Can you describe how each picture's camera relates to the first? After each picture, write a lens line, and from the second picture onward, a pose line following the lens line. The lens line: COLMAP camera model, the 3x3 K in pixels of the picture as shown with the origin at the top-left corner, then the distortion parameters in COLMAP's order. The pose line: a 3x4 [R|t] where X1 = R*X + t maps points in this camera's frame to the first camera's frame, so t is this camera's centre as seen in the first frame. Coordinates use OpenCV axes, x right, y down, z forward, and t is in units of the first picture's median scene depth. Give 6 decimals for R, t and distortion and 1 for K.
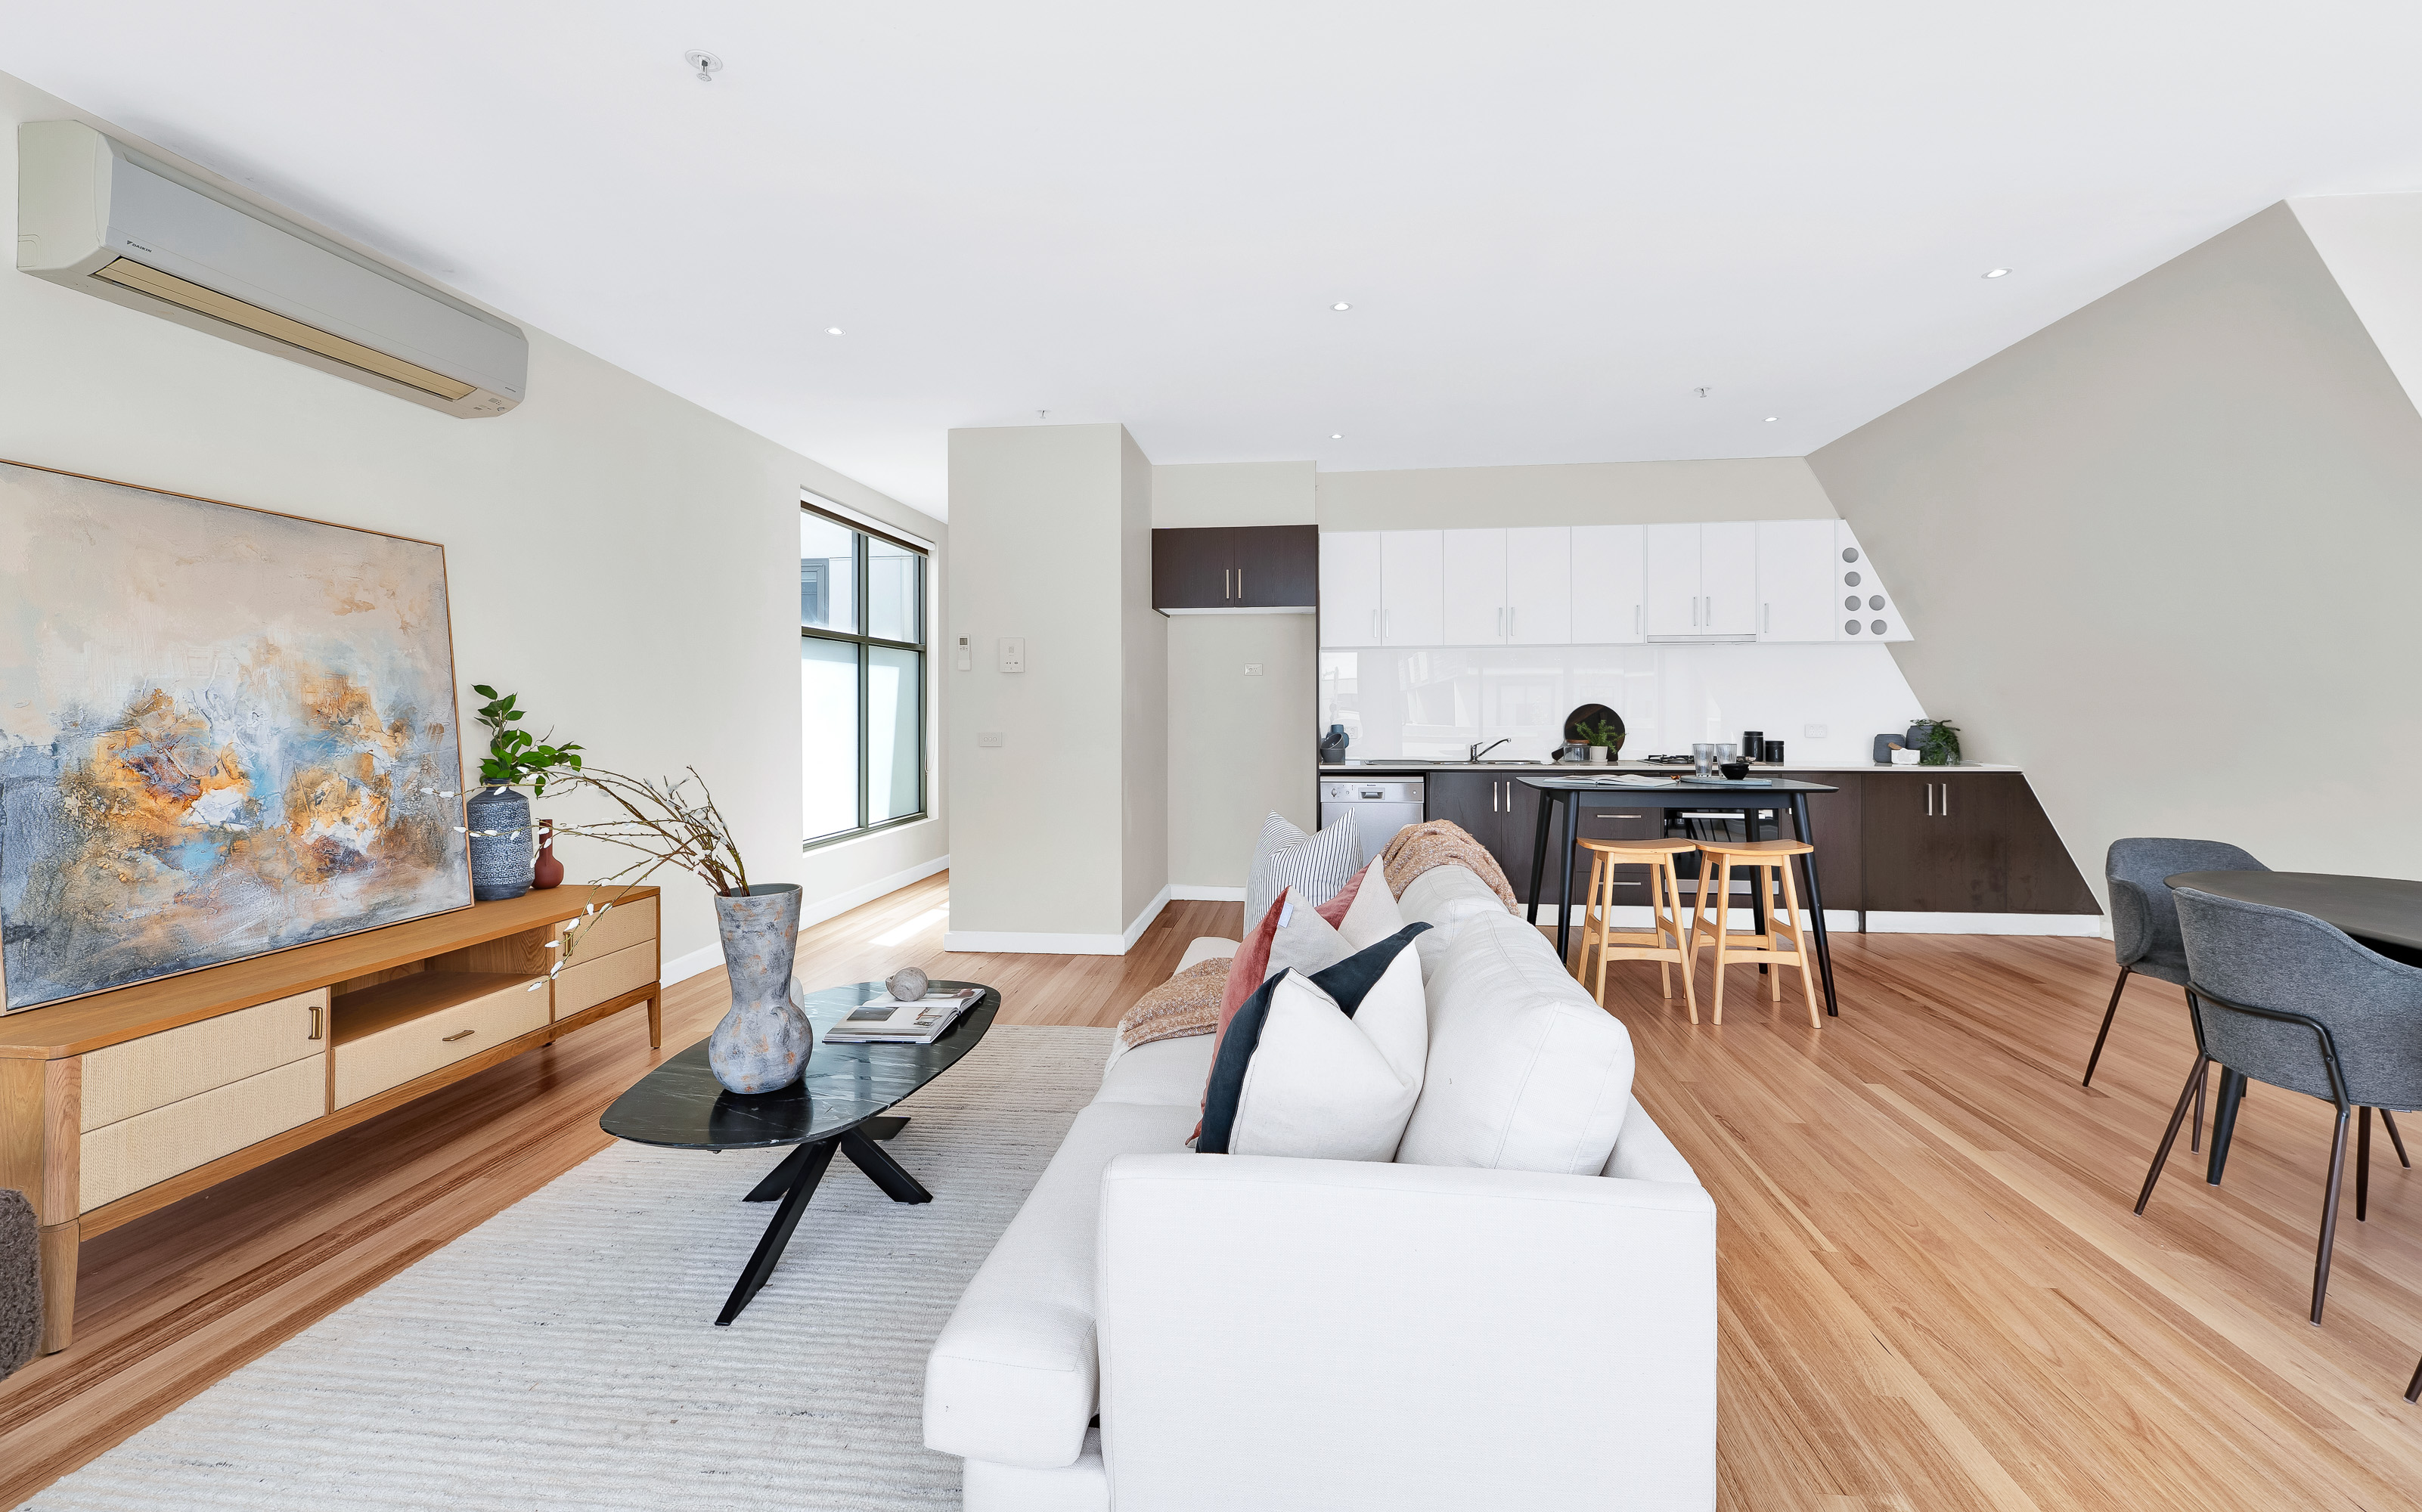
lens RADIAL K [[1014.1, 0, 1209.3], [0, 1014.1, 696.5], [0, 0, 1]] dist [0.001678, 0.000601]
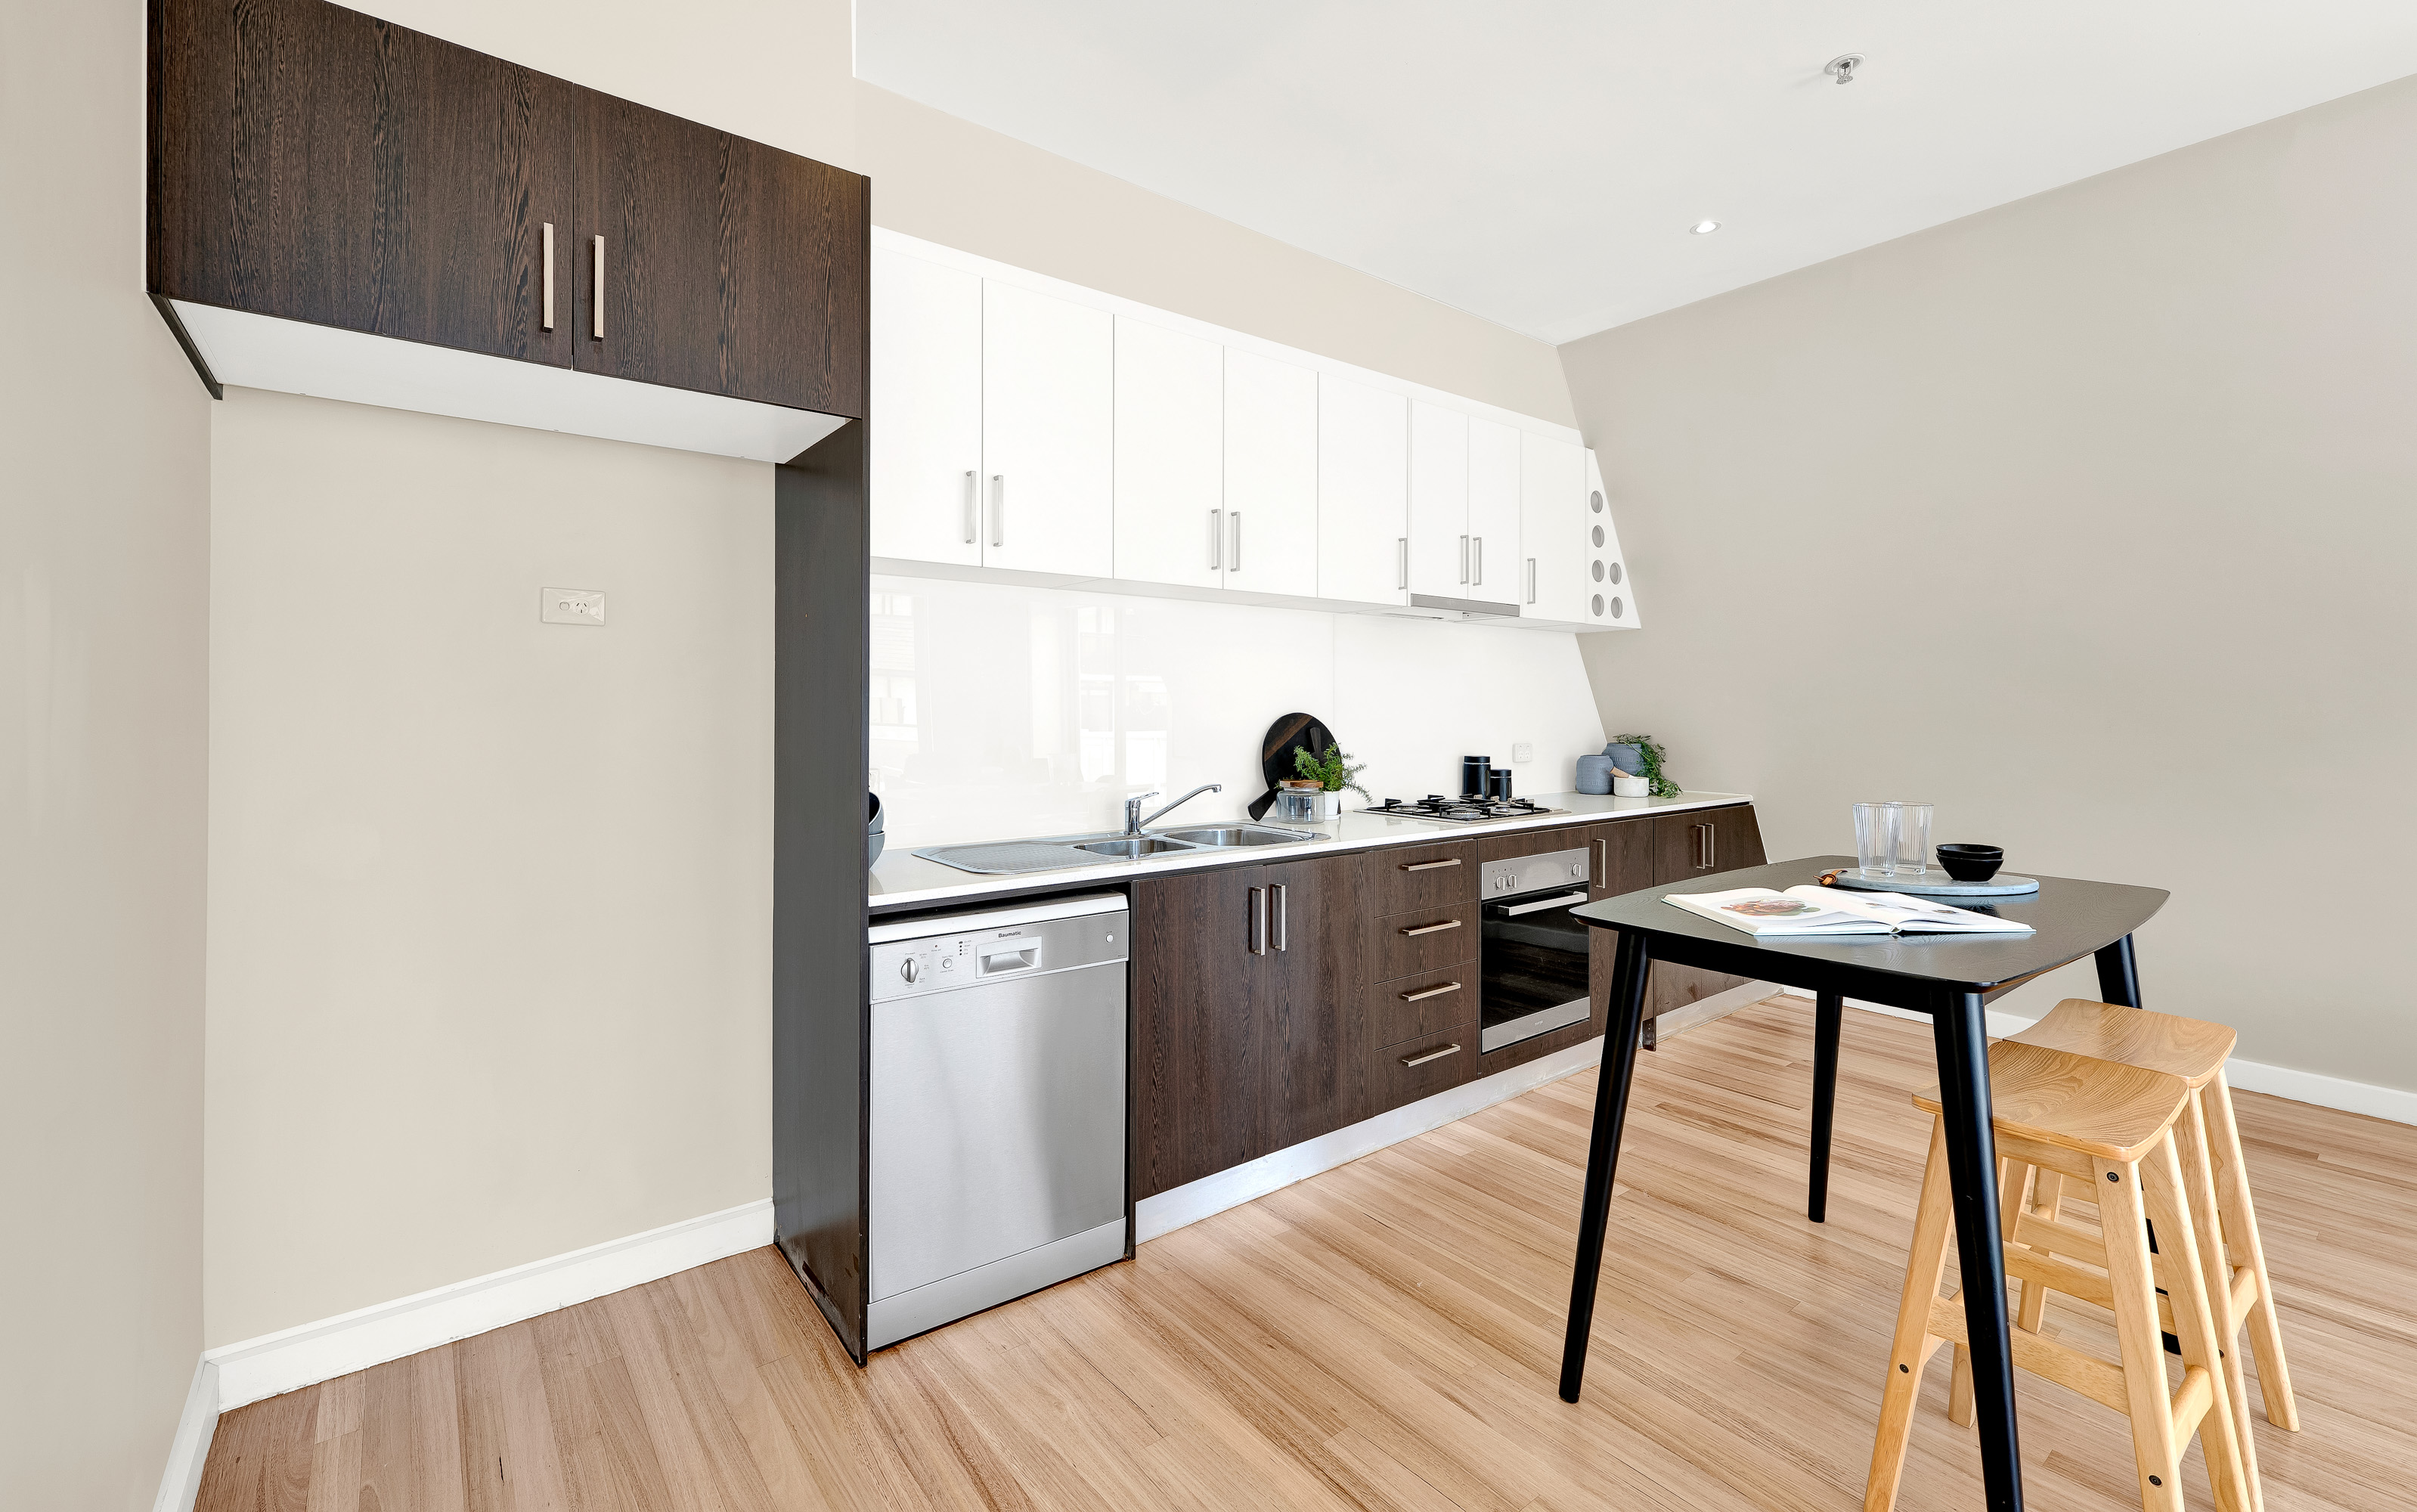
lens RADIAL K [[1012.1, 0, 1206.8], [0, 1012.1, 696.6], [0, 0, 1]] dist [0.001678, 0.000601]
pose [[0.709290, 0.012441, 0.704807, -0.049947], [-0.011719, 0.999914, -0.005856, 0.002368], [-0.704819, -0.004106, 0.709375, 0.693532]]
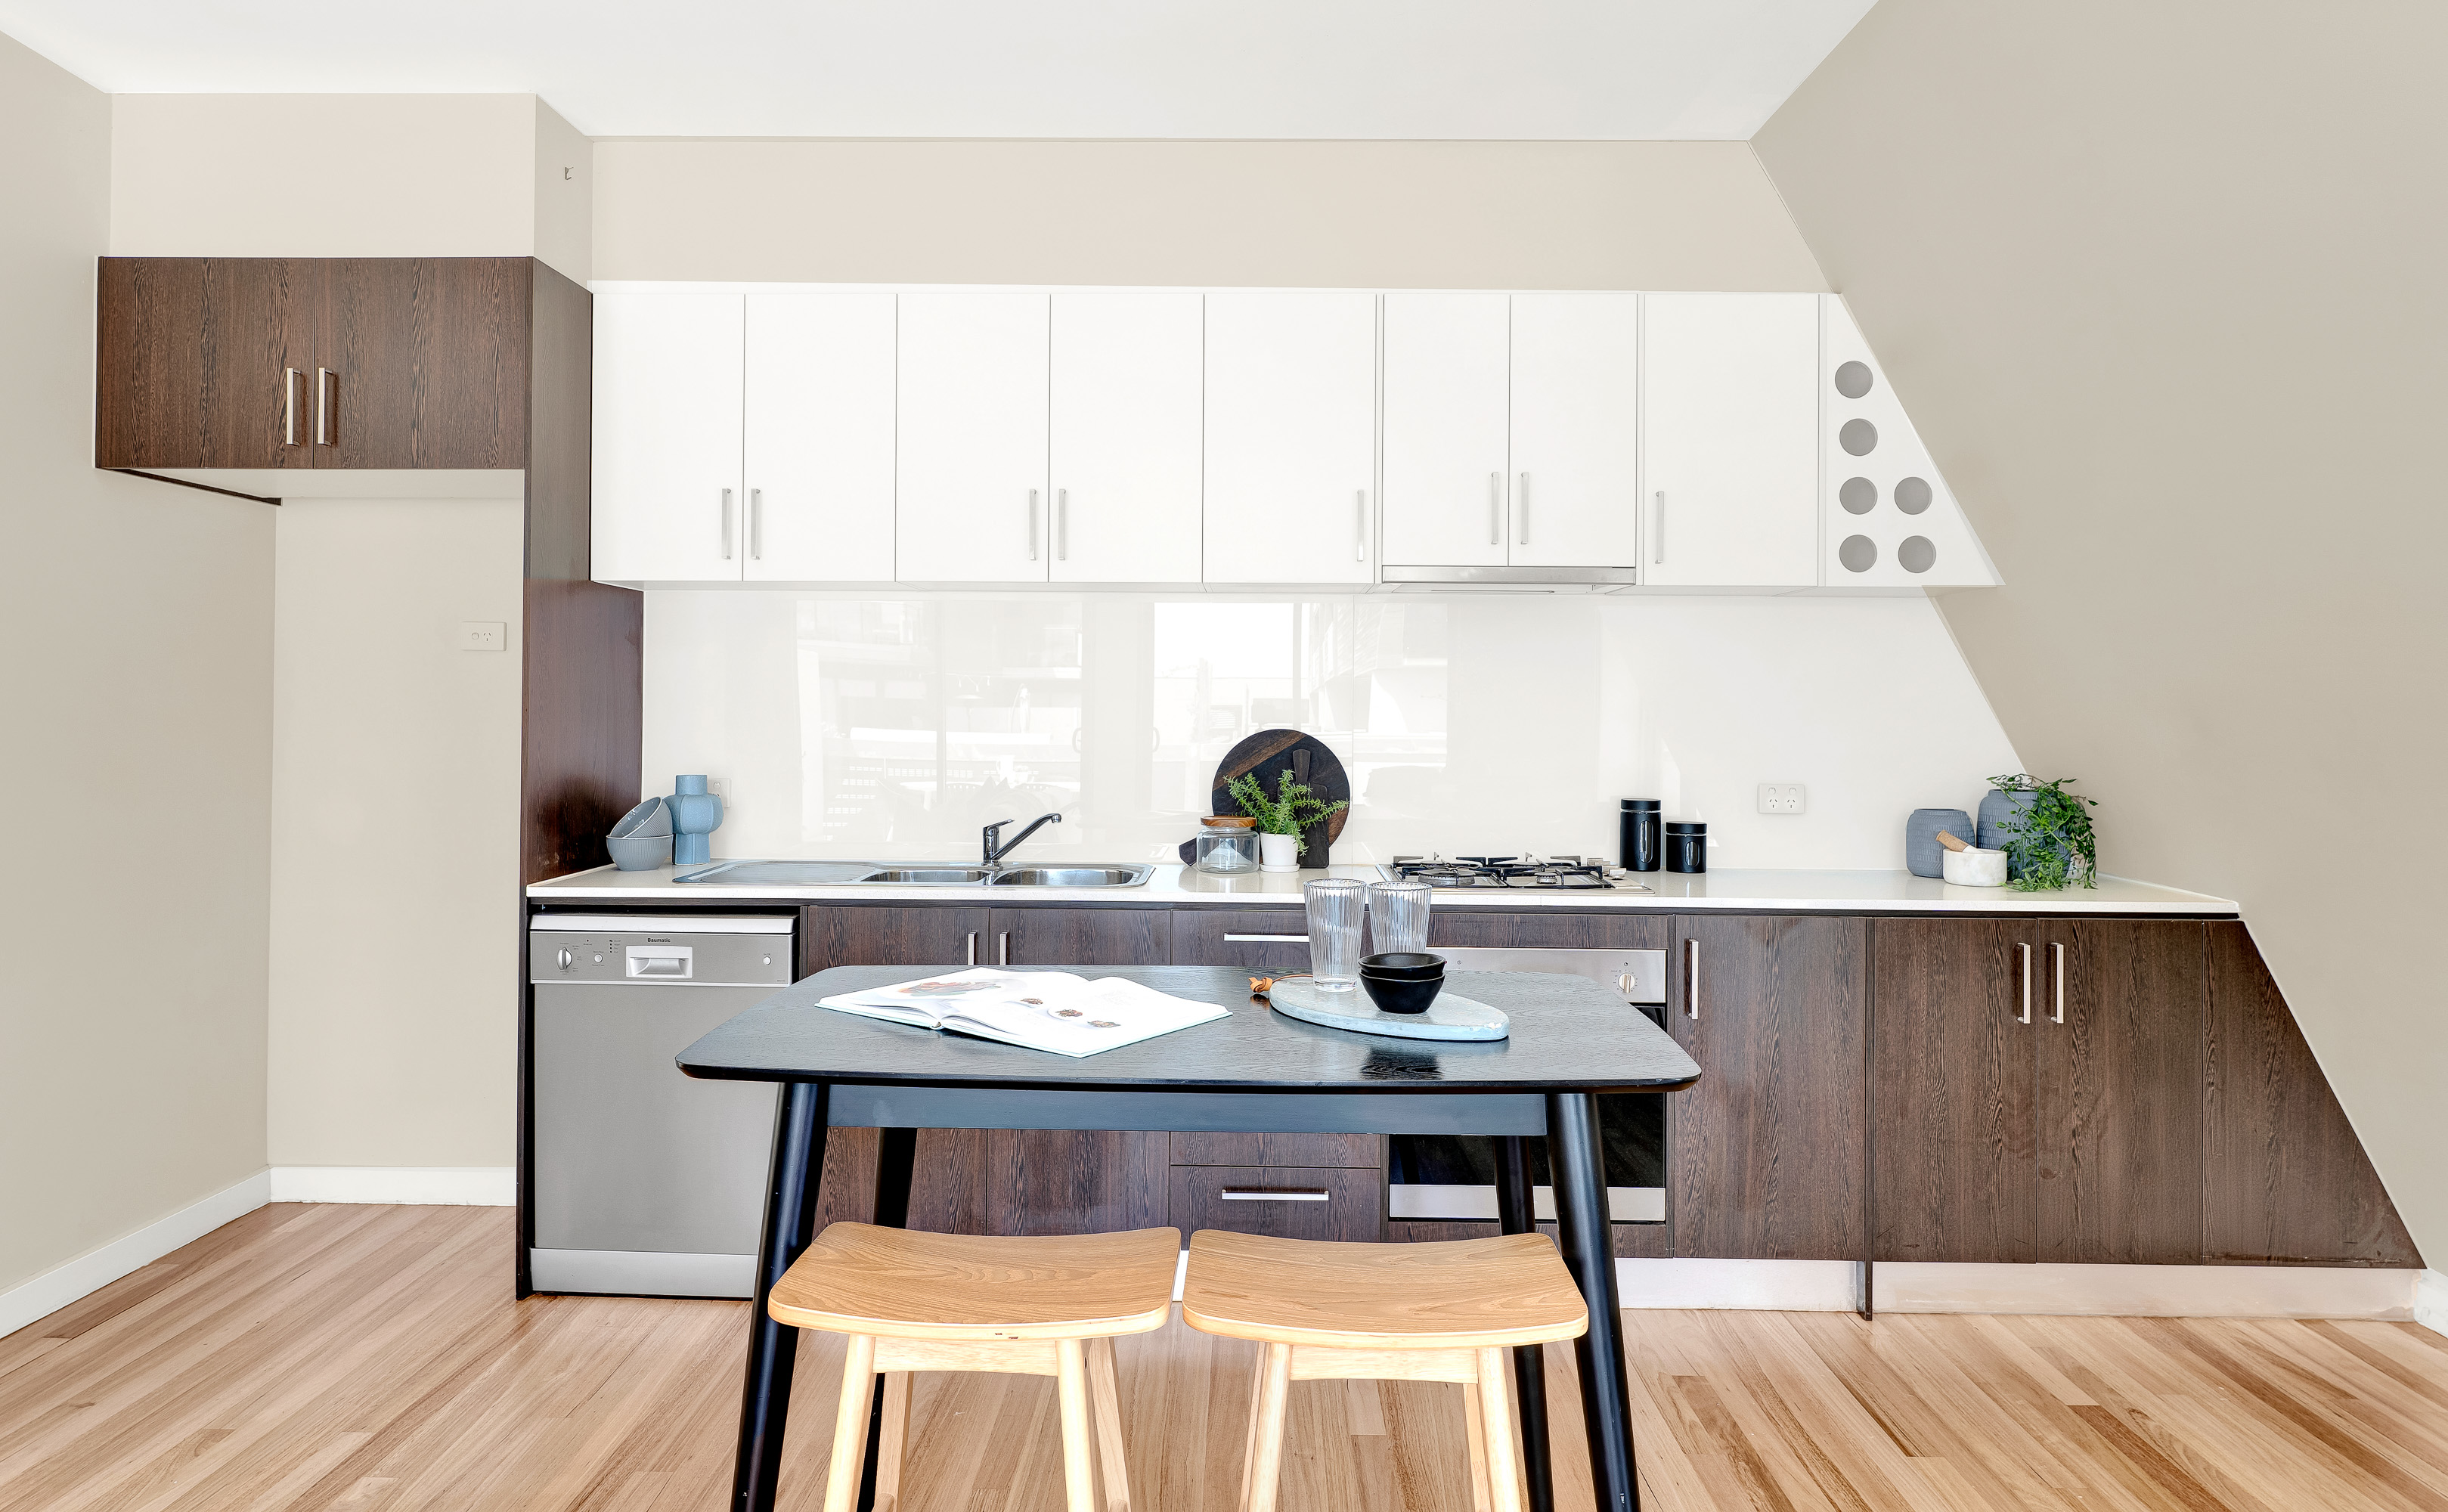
lens RADIAL K [[1436.1, 0, 1235.6], [0, 1436.1, 679.5], [0, 0, 1]] dist [0.000045, 0.000443]
pose [[0.994948, 0.011891, 0.099681, 0.322835], [-0.011224, 0.999911, -0.007248, -0.009536], [-0.099758, 0.006092, 0.994993, 0.441351]]
